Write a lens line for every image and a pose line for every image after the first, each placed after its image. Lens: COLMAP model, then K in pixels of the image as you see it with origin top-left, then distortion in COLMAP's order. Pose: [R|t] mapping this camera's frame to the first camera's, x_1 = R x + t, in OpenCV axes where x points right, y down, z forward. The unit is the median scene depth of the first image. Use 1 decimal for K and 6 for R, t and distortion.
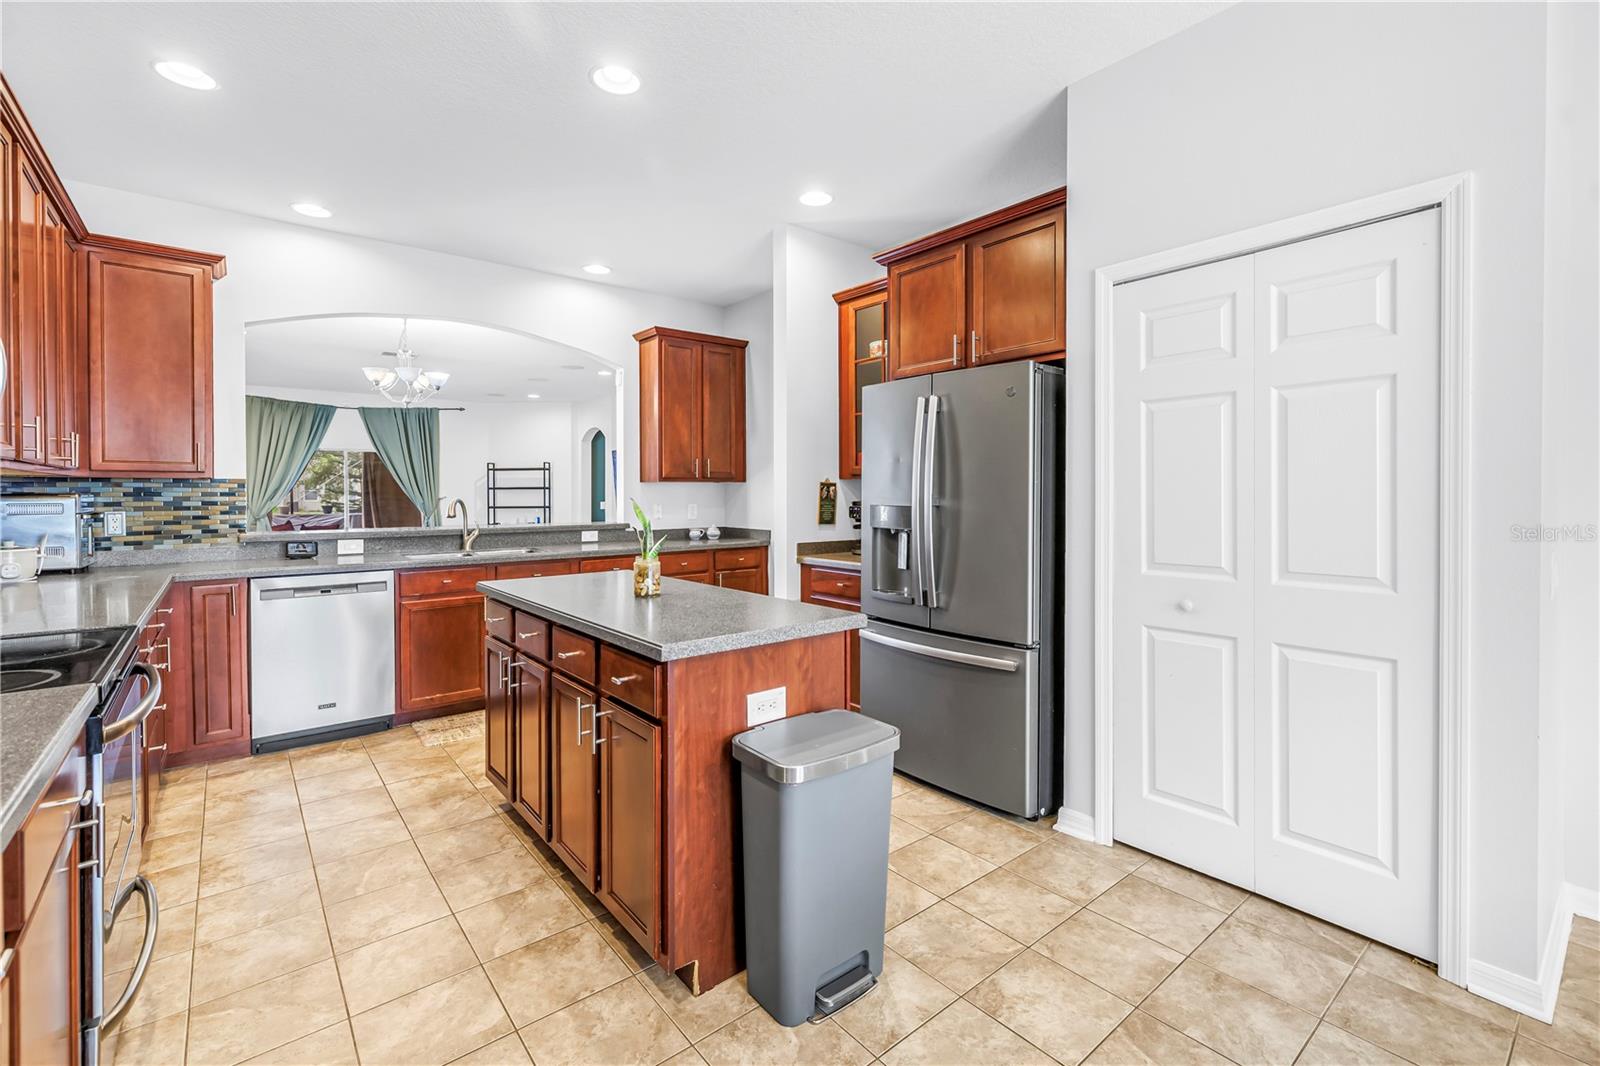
lens RADIAL K [[704.5, 0, 807.4], [0, 704.5, 505.3], [0, 0, 1]] dist [0.010486, -0.000792]
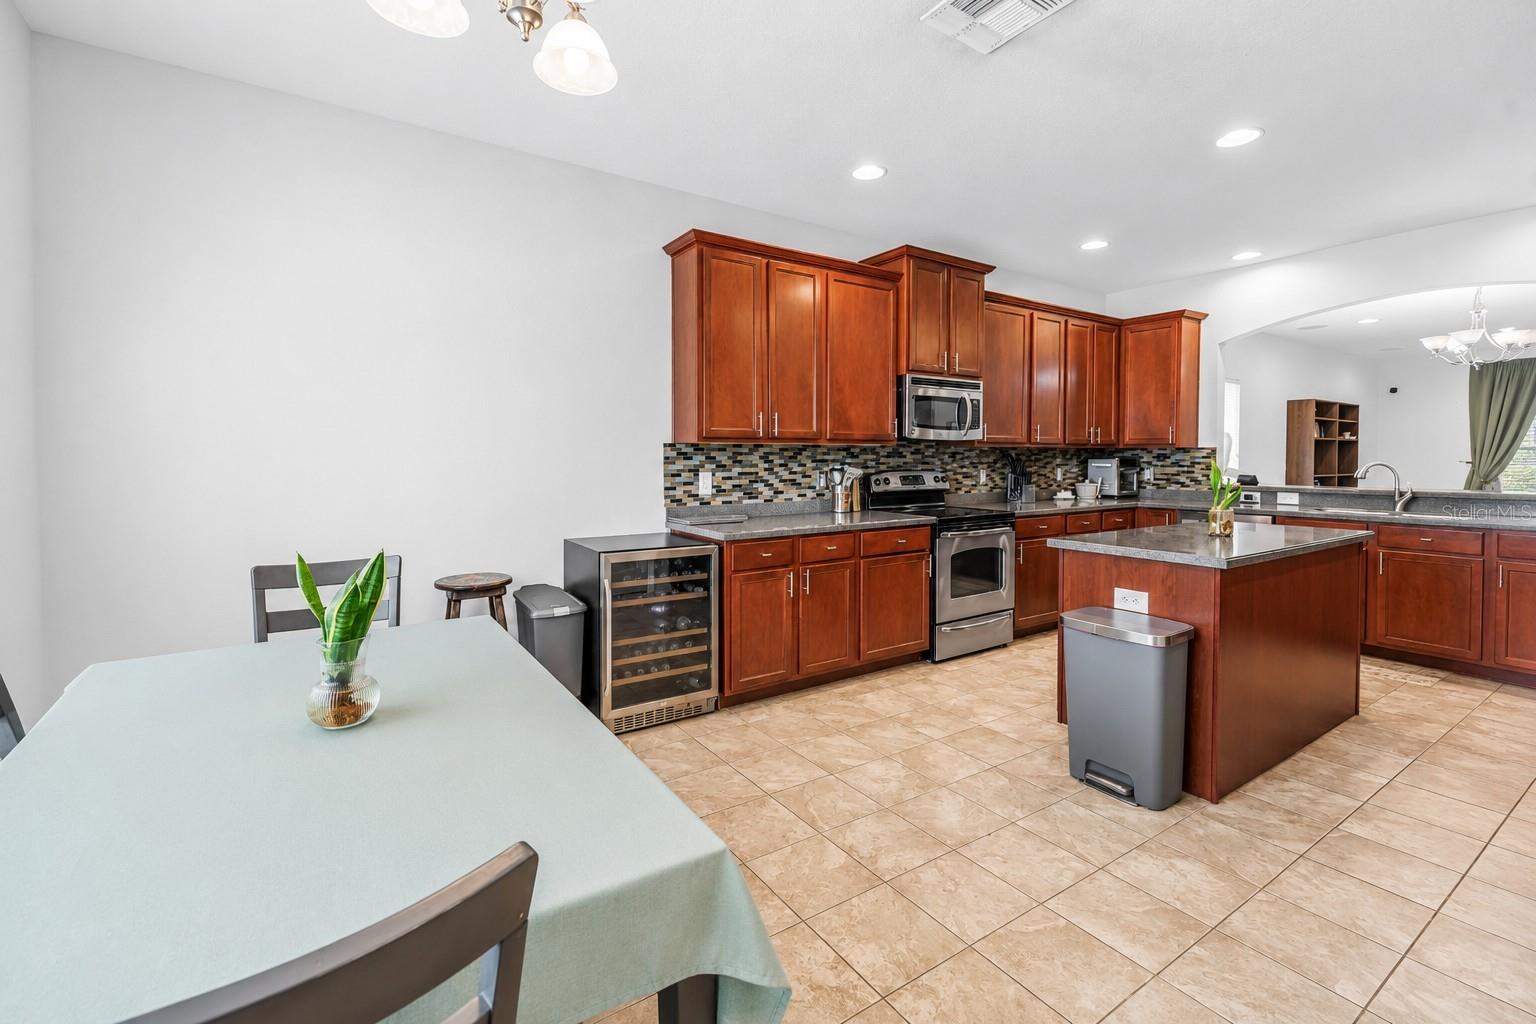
lens RADIAL K [[676.3, 0, 774.8], [0, 676.3, 467.9], [0, 0, 1]] dist [0.010486, -0.000792]
pose [[-0.084693, 0.016985, -0.996262, 0.278328], [-0.016900, 0.999686, 0.018480, -0.001567], [0.996264, 0.018402, -0.084380, 0.072003]]
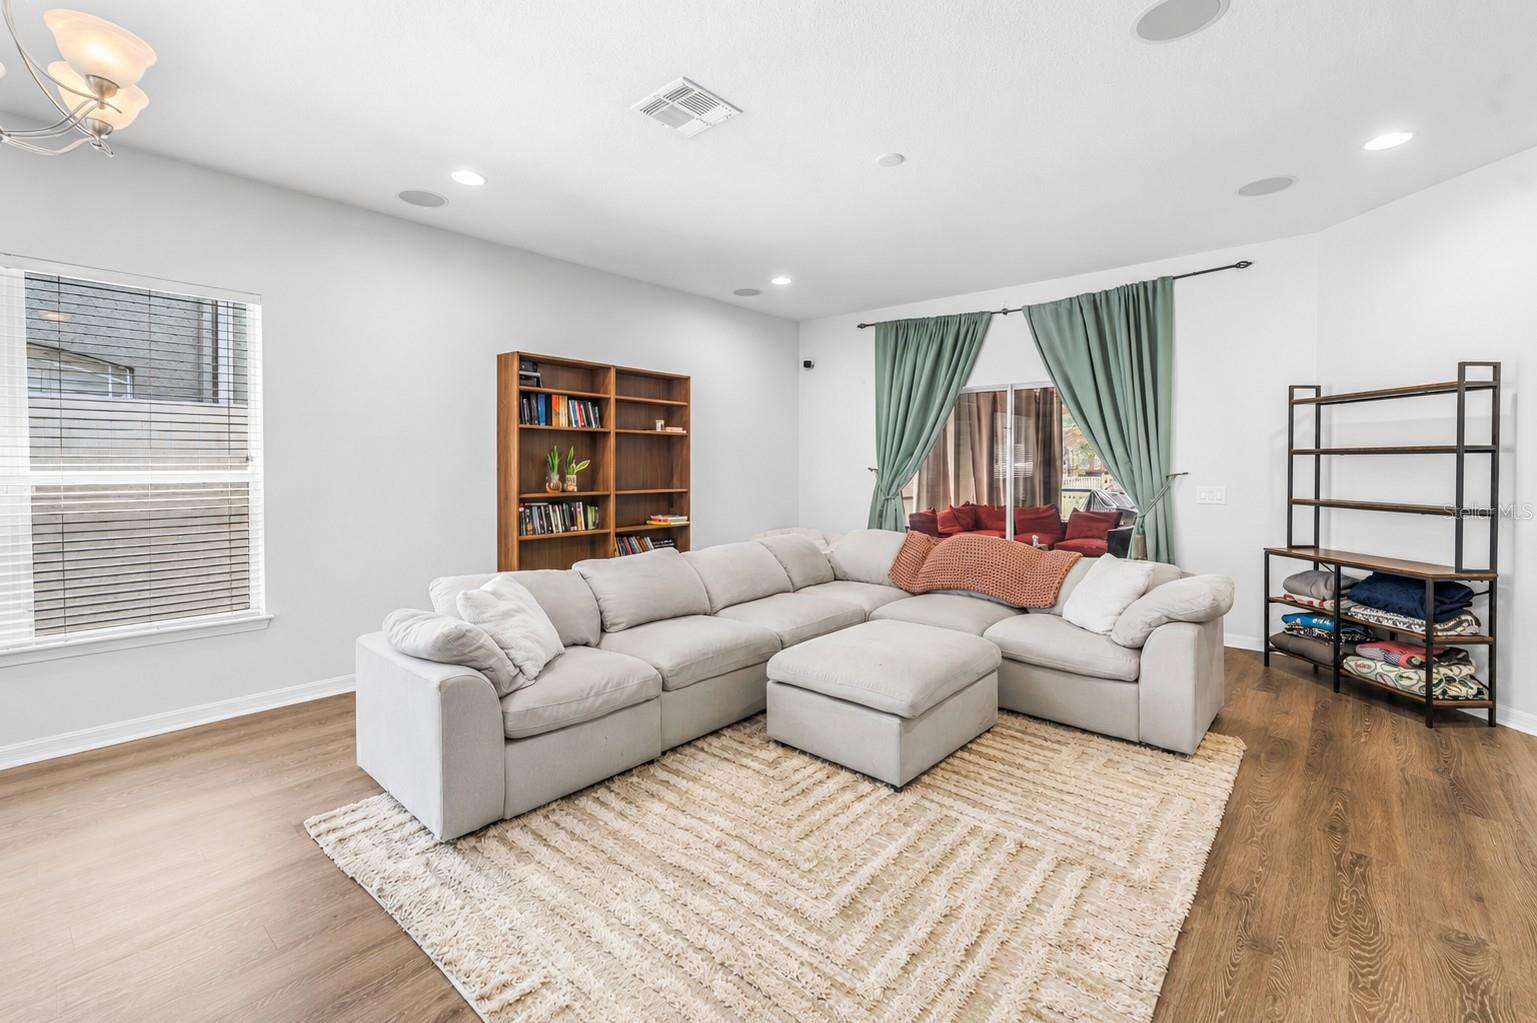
lens RADIAL K [[676.8, 0, 717.2], [0, 676.8, 459.3], [0, 0, 1]] dist [0.010486, -0.000792]
pose [[0.128749, 0.006227, -0.991658, -0.141306], [-0.017044, 0.999846, 0.004066, -0.018336], [0.991531, 0.016379, 0.128836, 0.737826]]
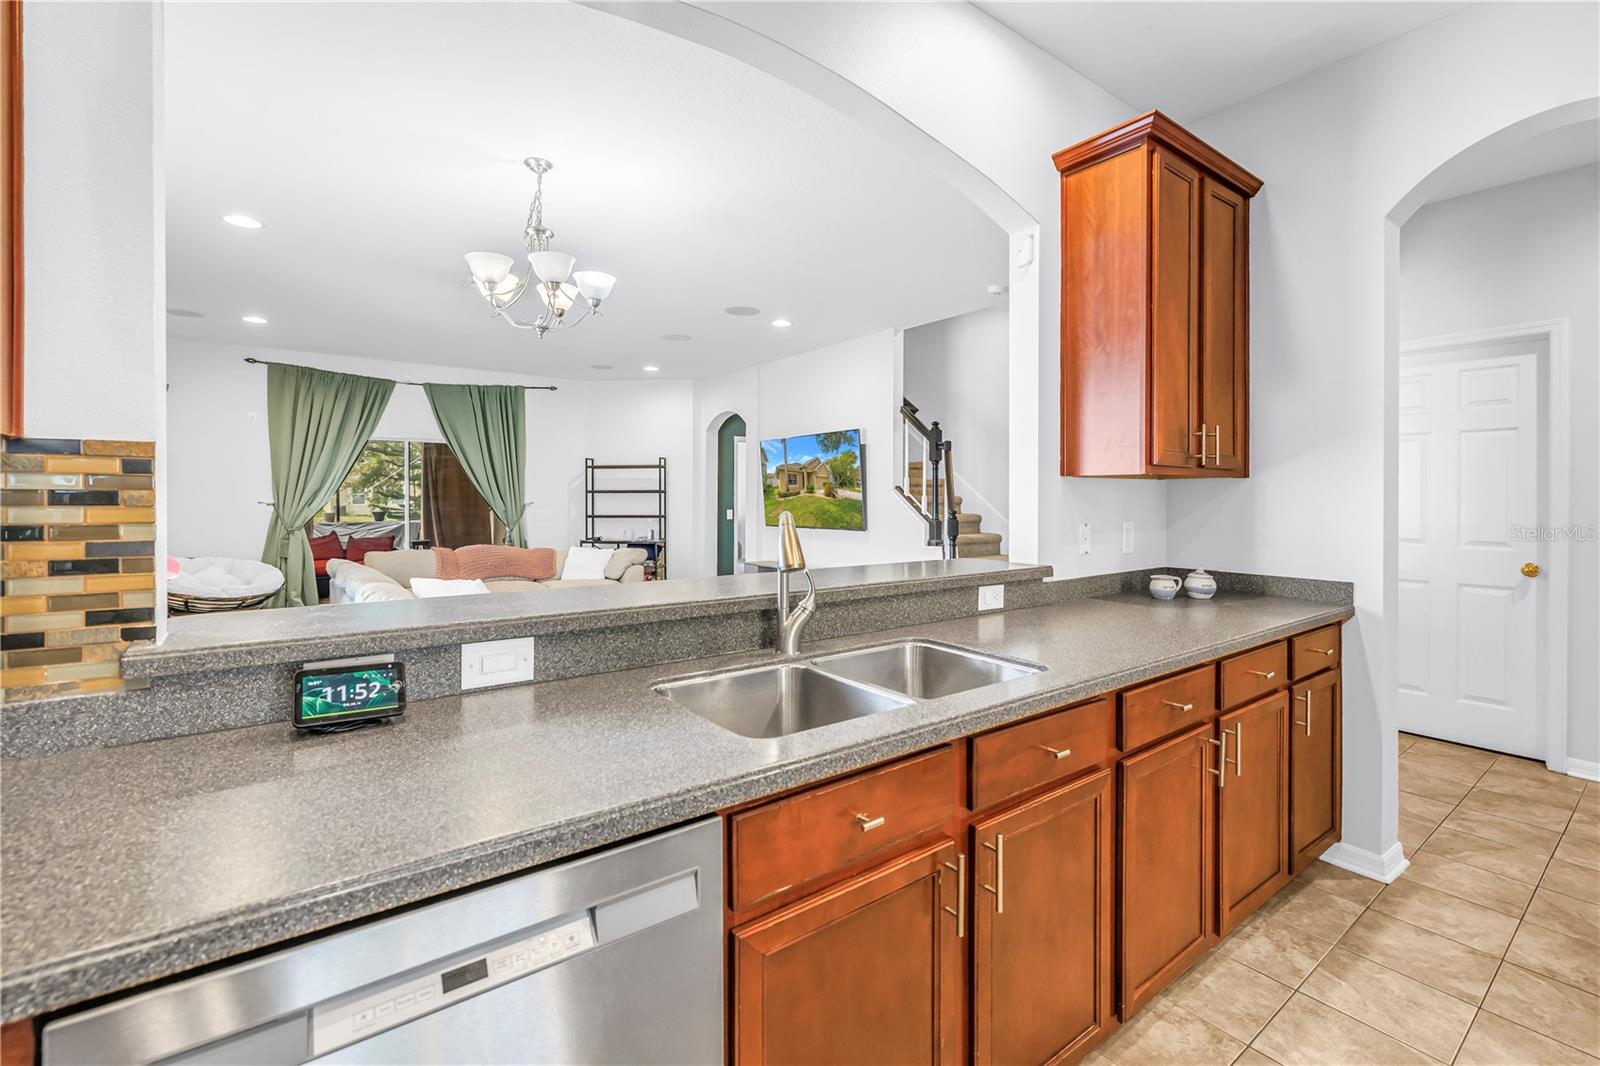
lens RADIAL K [[704.5, 0, 816.8], [0, 704.5, 509.4], [0, 0, 1]] dist [0.010486, -0.000792]
pose [[0.999348, 0.005665, -0.035650, -0.200789], [-0.005764, 0.999980, -0.002682, -0.004635], [0.035634, 0.002885, 0.999361, 0.280075]]
